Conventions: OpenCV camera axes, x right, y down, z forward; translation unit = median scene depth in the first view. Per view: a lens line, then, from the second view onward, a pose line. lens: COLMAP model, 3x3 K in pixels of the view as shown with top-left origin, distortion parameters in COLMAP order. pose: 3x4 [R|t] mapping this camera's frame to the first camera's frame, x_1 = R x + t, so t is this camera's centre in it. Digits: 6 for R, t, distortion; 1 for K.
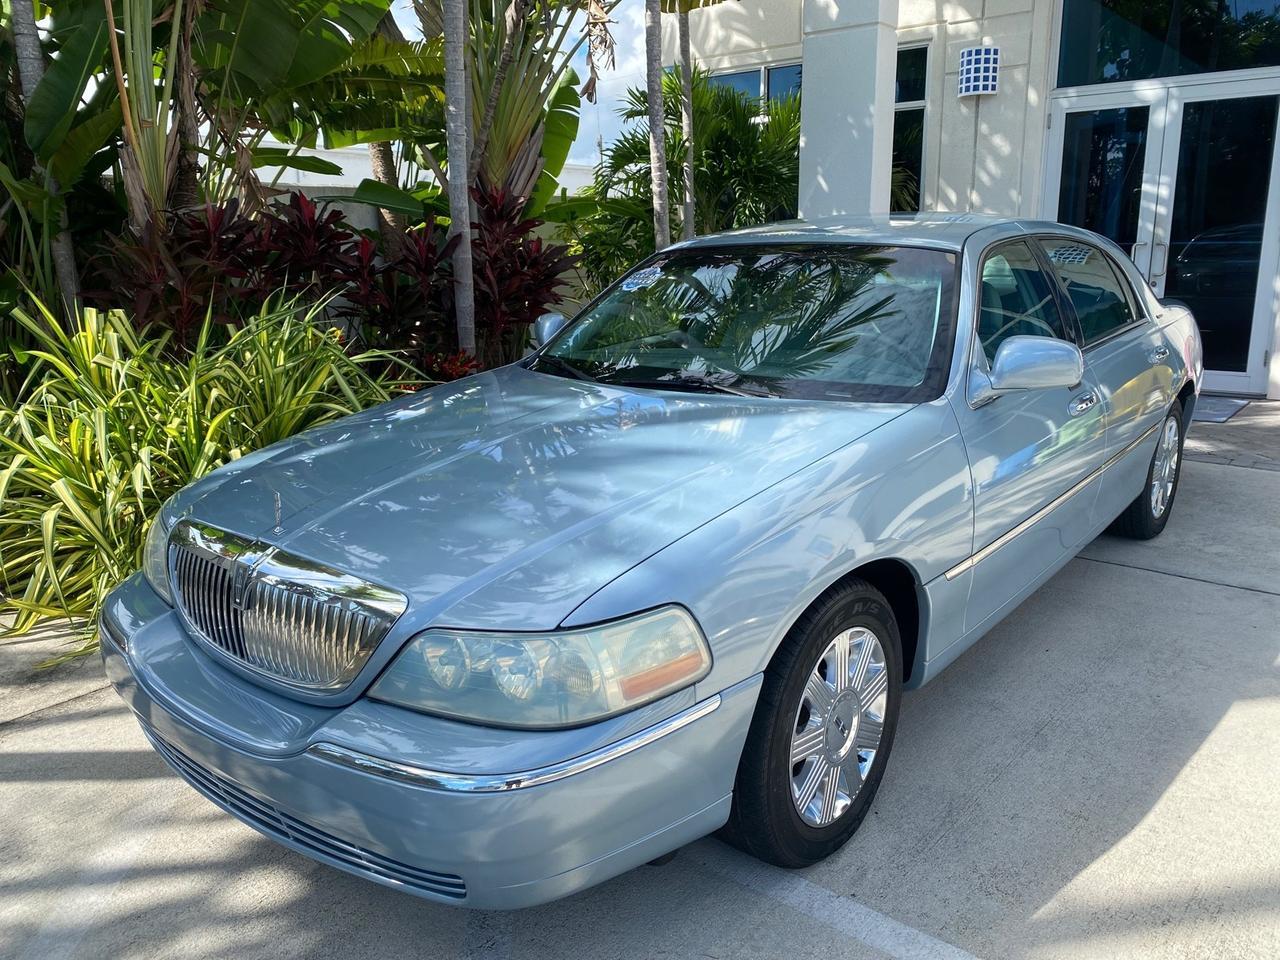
lens RADIAL K [[989.6, 0, 639.2], [0, 989.6, 455.3], [0, 0, 1]] dist [0.007923, -0.002691]
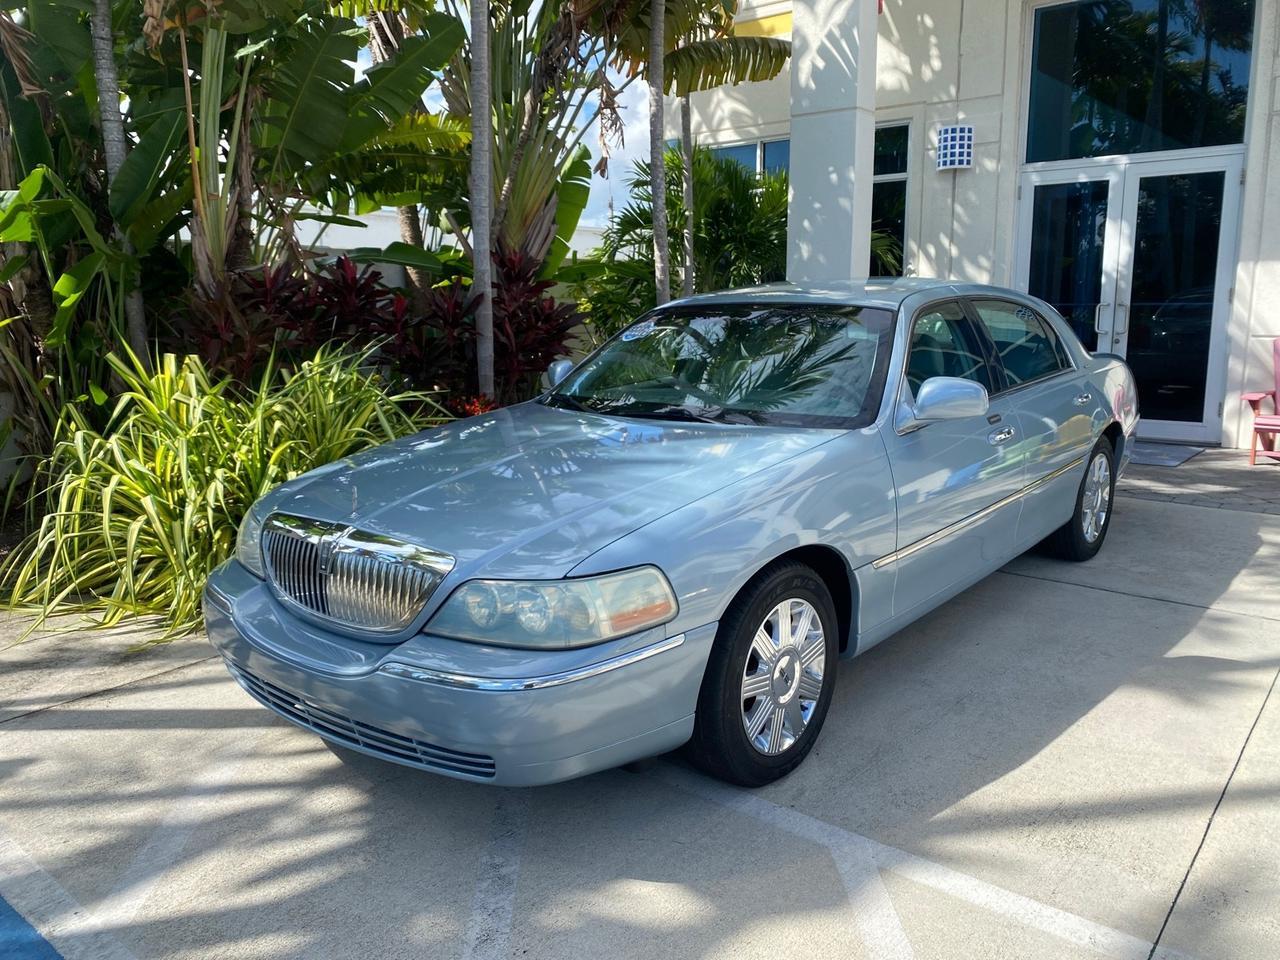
lens RADIAL K [[989.6, 0, 639.2], [0, 989.6, 455.3], [0, 0, 1]] dist [0.007923, -0.002691]
pose [[0.999935, 0.006685, -0.009273, 0.015027], [-0.007199, 0.998375, -0.056529, 0.036530], [0.008880, 0.056592, 0.998358, -0.173041]]
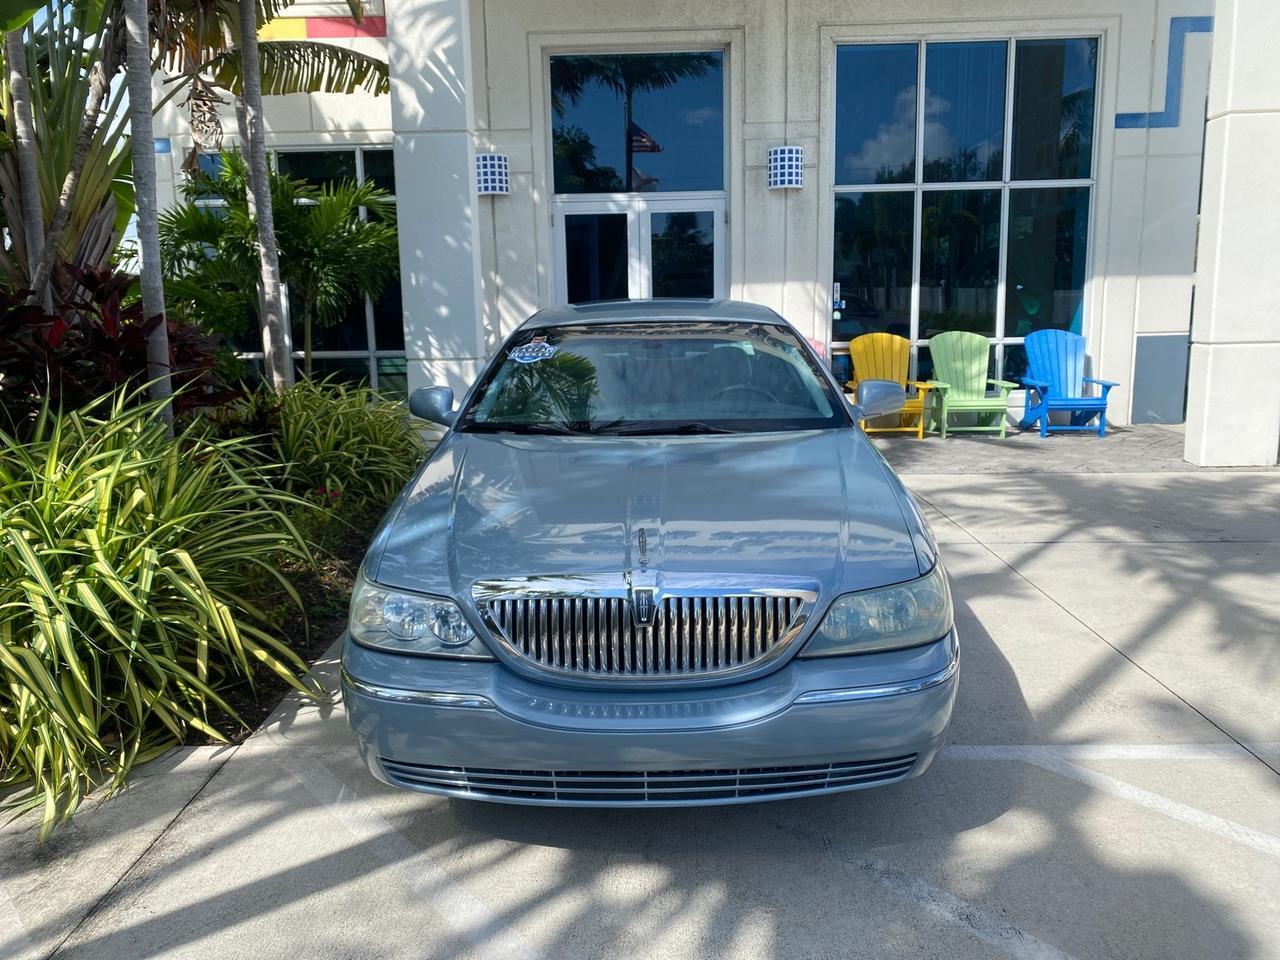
lens RADIAL K [[990.7, 0, 640.4], [0, 990.7, 461.5], [0, 0, 1]] dist [0.009149, 0.000981]
pose [[0.790673, -0.096566, 0.604576, -0.582307], [0.138972, 0.990015, -0.023620, -0.007816], [-0.596258, 0.102695, 0.796197, 0.017354]]
